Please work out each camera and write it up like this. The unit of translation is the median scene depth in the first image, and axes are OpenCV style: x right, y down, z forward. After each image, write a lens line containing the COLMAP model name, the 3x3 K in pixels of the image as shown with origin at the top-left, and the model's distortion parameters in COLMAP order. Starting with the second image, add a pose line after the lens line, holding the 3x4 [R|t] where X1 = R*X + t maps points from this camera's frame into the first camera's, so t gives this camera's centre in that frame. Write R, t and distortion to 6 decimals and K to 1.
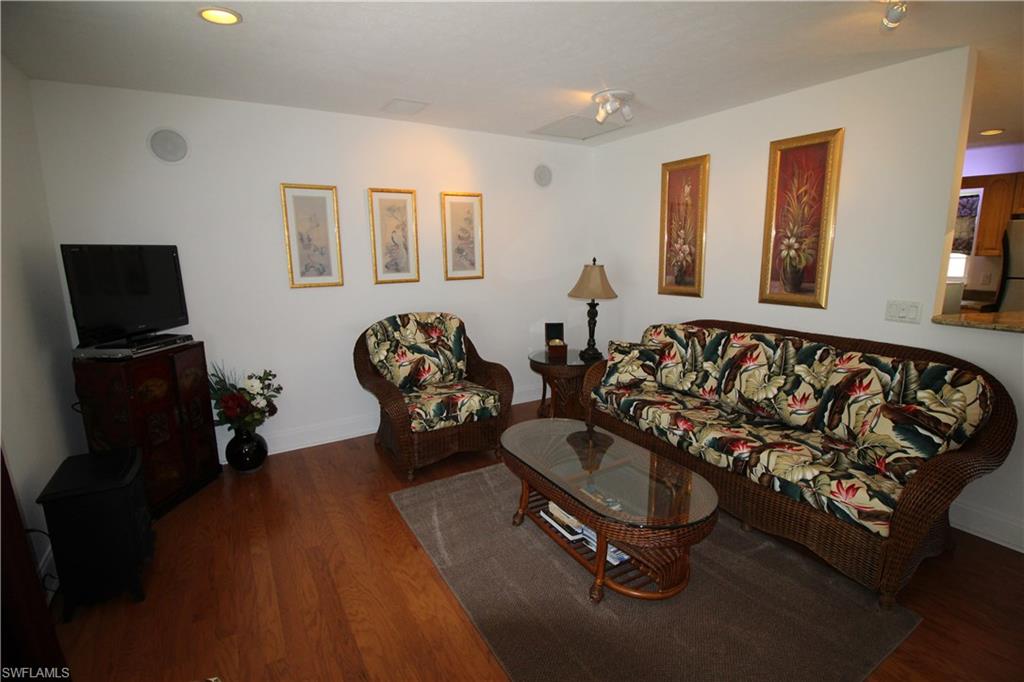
lens RADIAL K [[475.2, 0, 520.7], [0, 475.2, 338.0], [0, 0, 1]] dist [-0.002490, -0.011491]
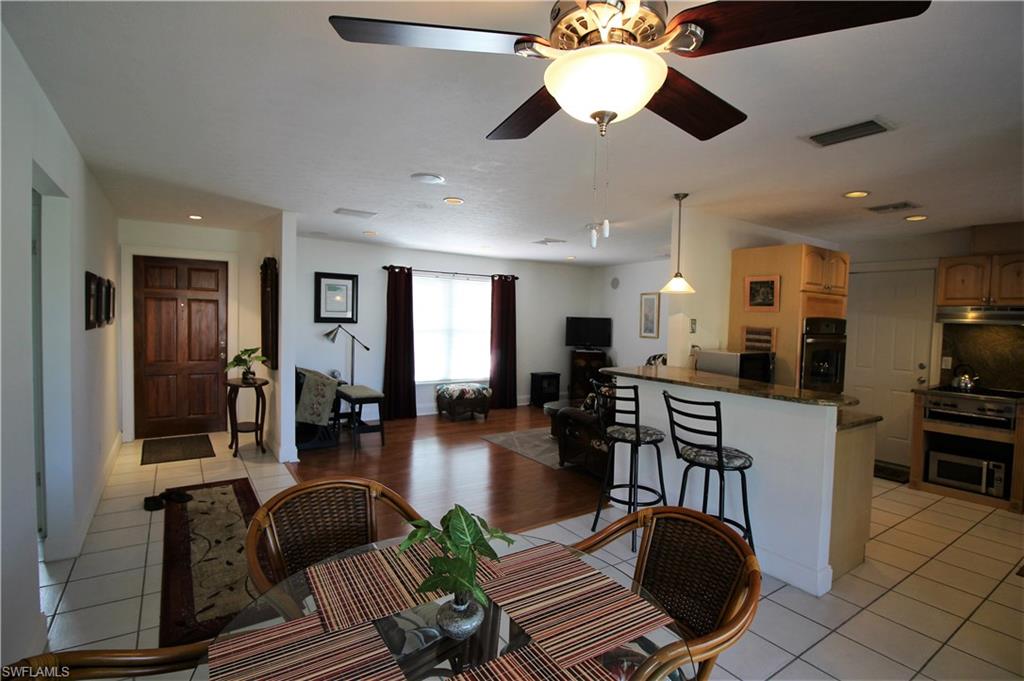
lens RADIAL K [[499.0, 0, 523.5], [0, 499.0, 340.7], [0, 0, 1]] dist [-0.006009, -0.007926]
pose [[0.060698, 0.057646, -0.996490, 1.767544], [-0.204891, 0.977792, 0.044084, -0.074669], [0.976901, 0.201496, 0.071161, 0.258897]]
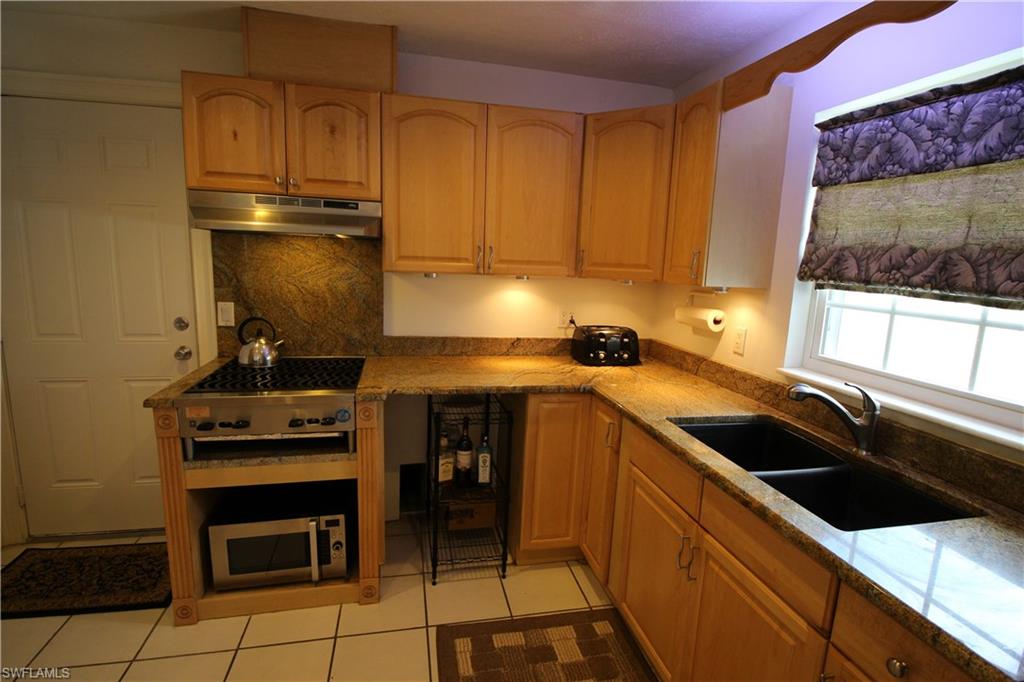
lens RADIAL K [[499.0, 0, 518.3], [0, 499.0, 338.3], [0, 0, 1]] dist [-0.006009, -0.007926]
pose [[0.948186, 0.096934, -0.302567, 1.065776], [-0.104021, 0.994548, -0.007354, -0.196400], [0.300205, 0.038447, 0.953100, 0.984491]]
